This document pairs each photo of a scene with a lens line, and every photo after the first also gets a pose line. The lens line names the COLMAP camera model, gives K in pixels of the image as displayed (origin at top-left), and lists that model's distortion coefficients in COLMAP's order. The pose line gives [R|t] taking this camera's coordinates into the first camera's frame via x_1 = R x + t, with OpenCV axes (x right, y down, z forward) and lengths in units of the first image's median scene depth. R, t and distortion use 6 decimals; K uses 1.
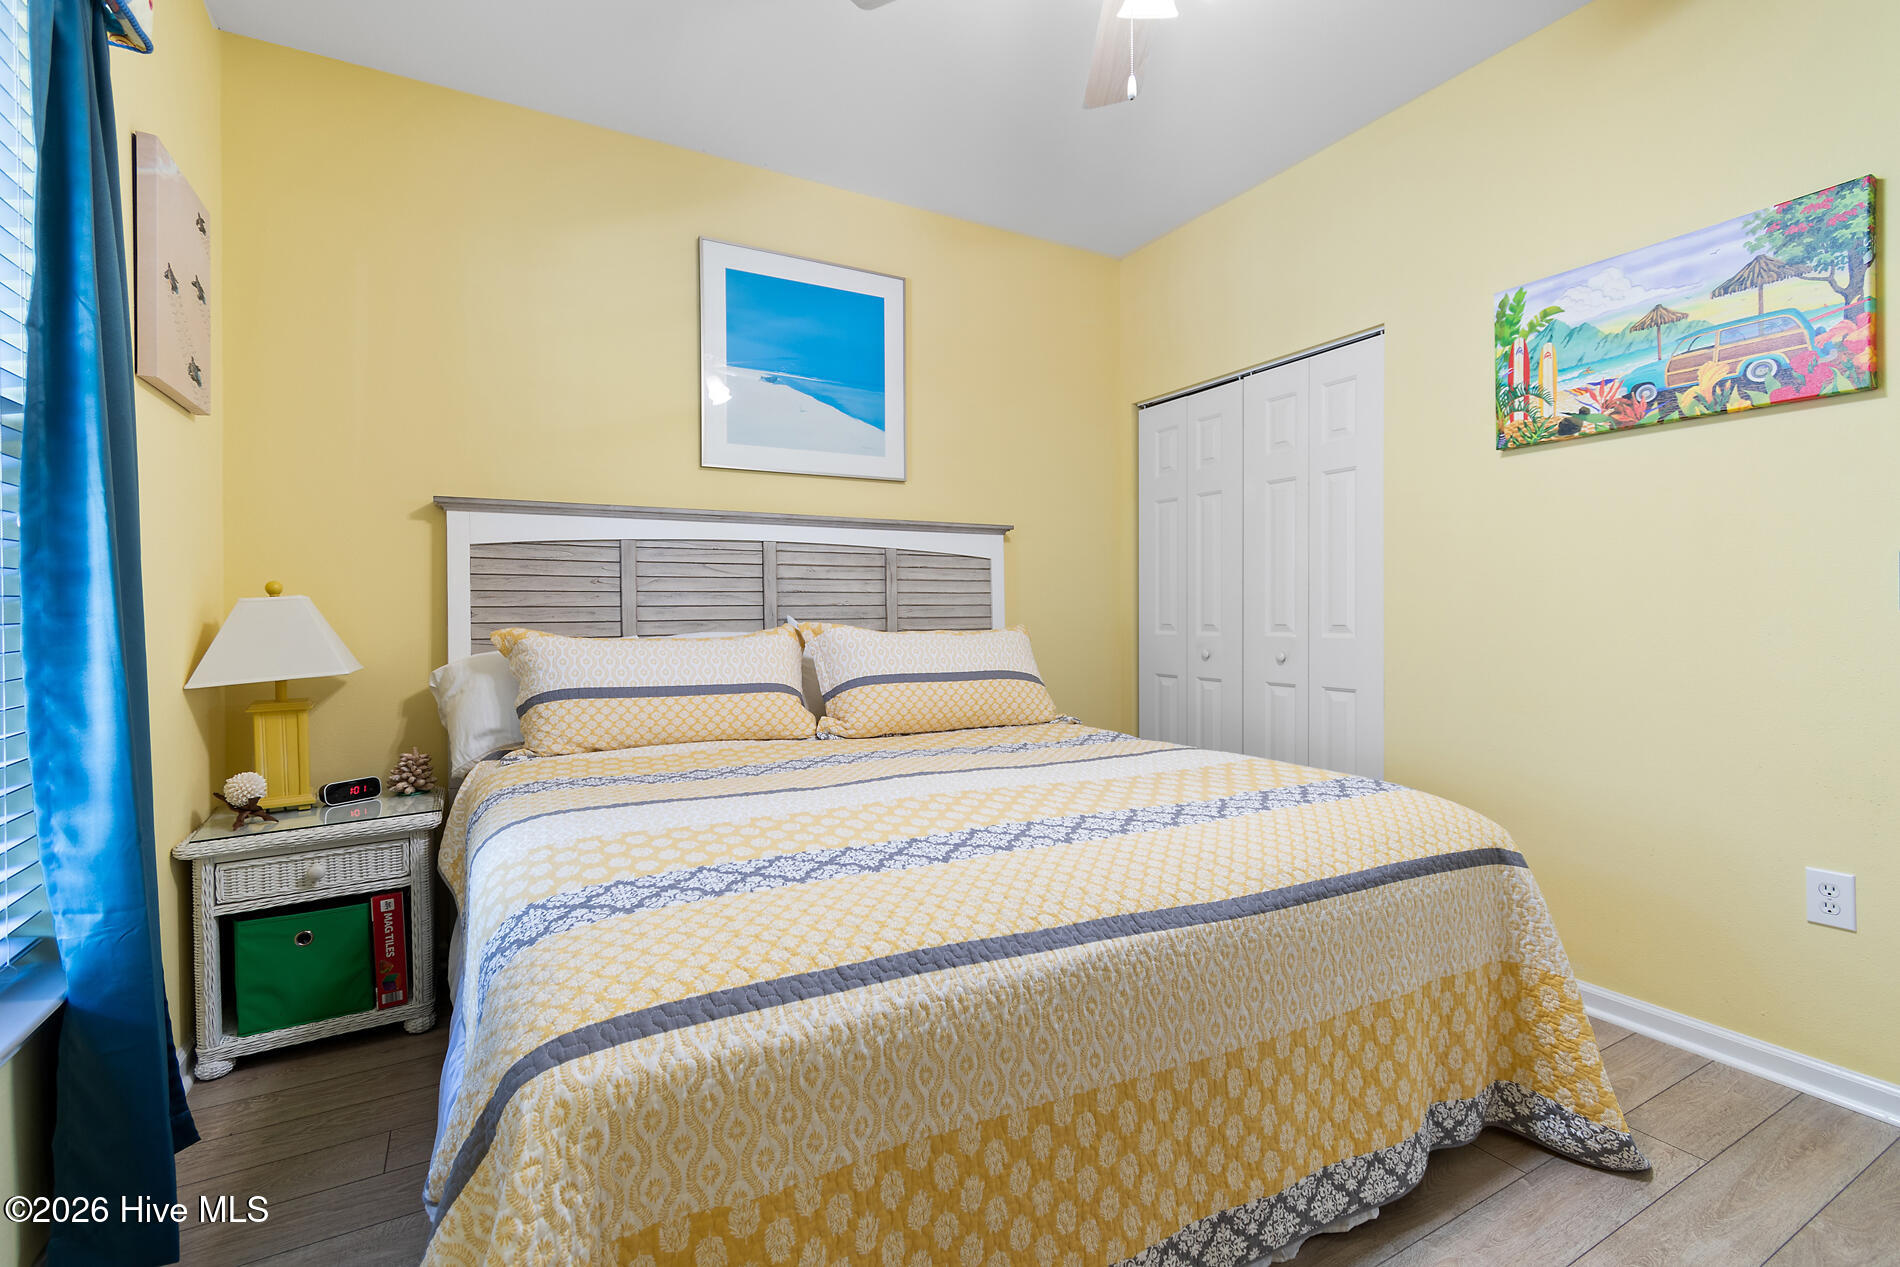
lens RADIAL K [[851.5, 0, 945.4], [0, 851.5, 626.5], [0, 0, 1]] dist [0.005151, -0.003000]
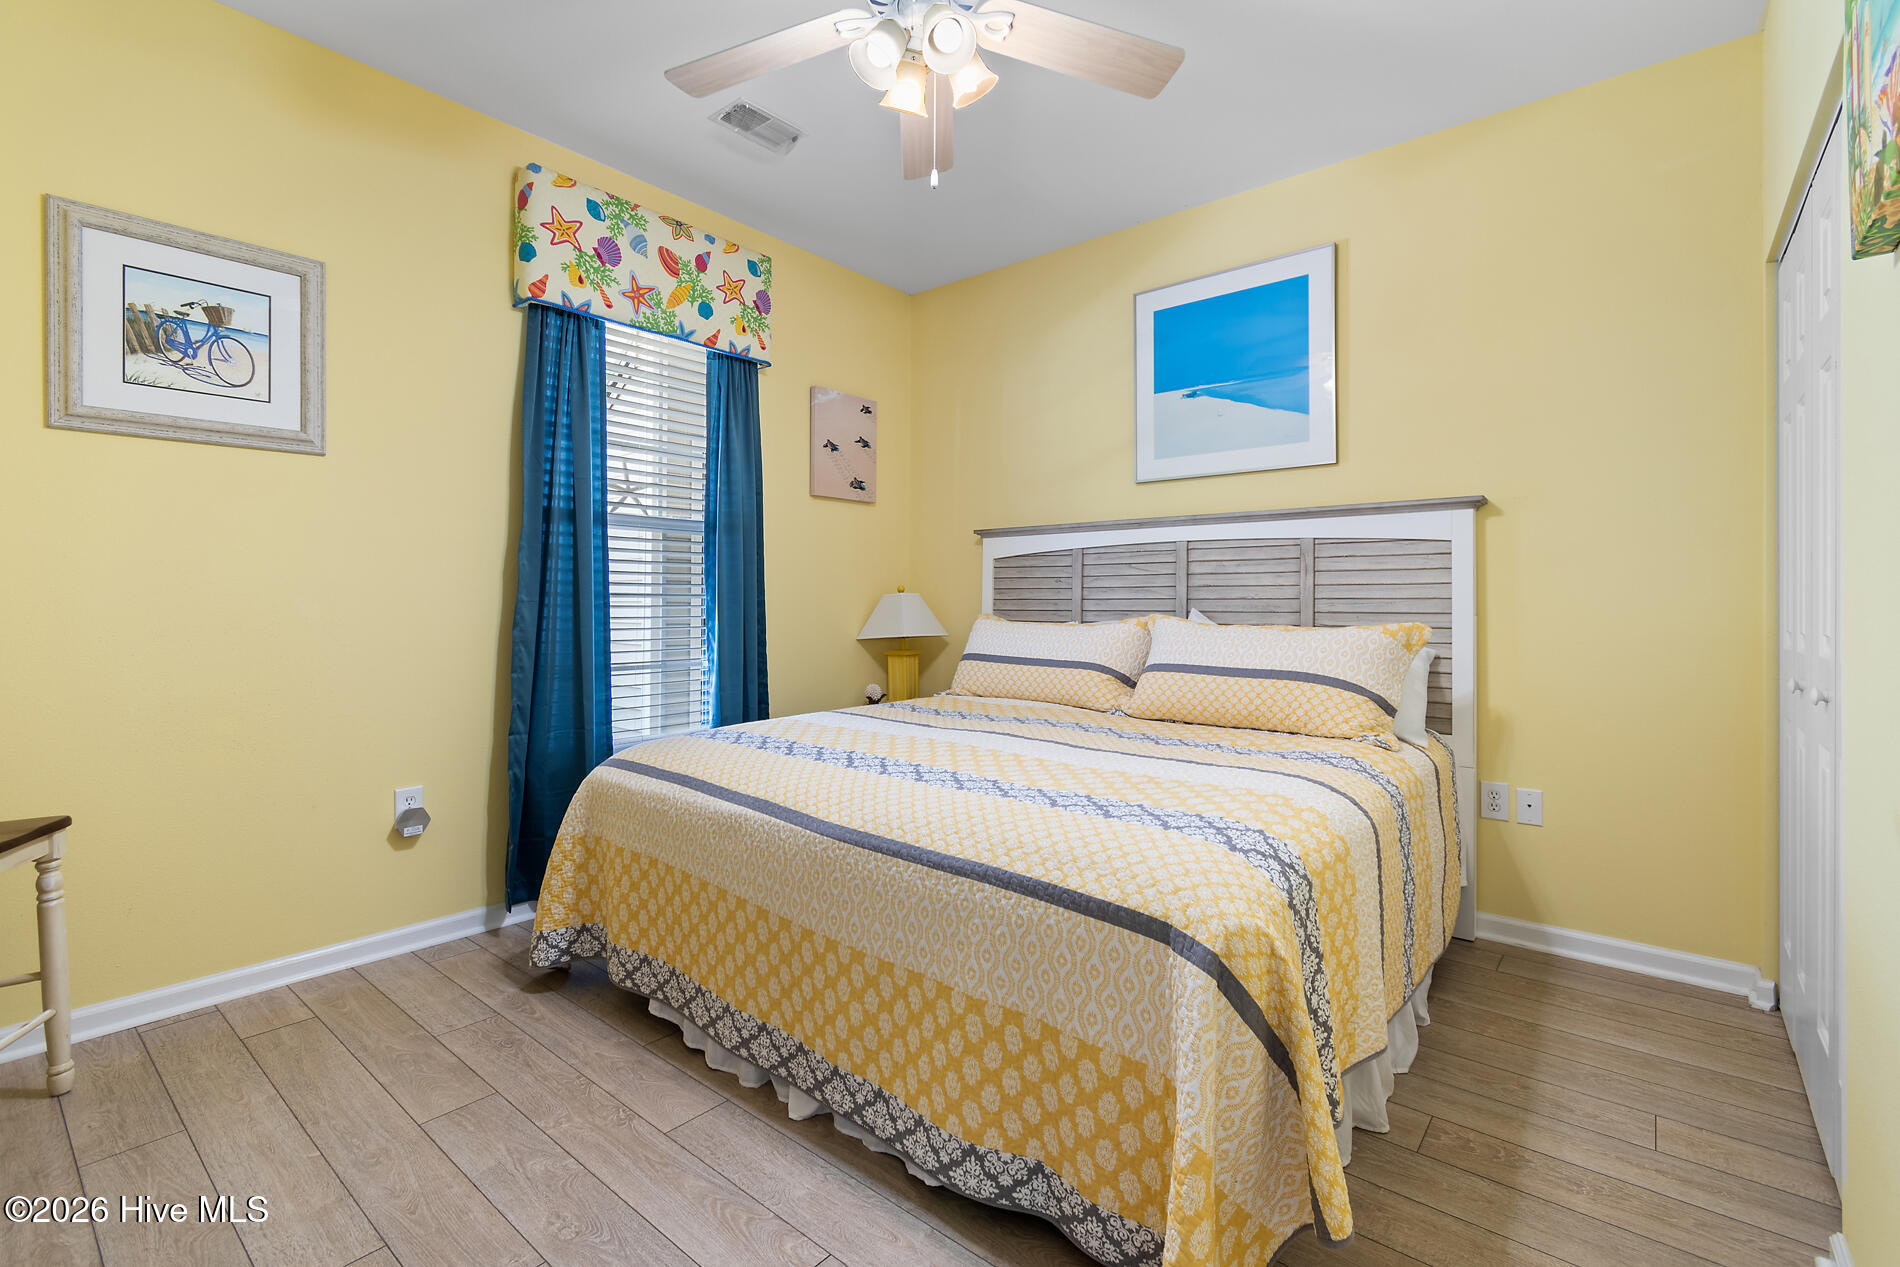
lens RADIAL K [[851.5, 0, 940.2], [0, 851.5, 617.4], [0, 0, 1]] dist [0.005151, -0.003000]
pose [[0.351135, 0.021405, -0.936080, 0.735718], [-0.023495, 0.999625, 0.014045, -0.008469], [0.936030, 0.017062, 0.351507, 0.314315]]
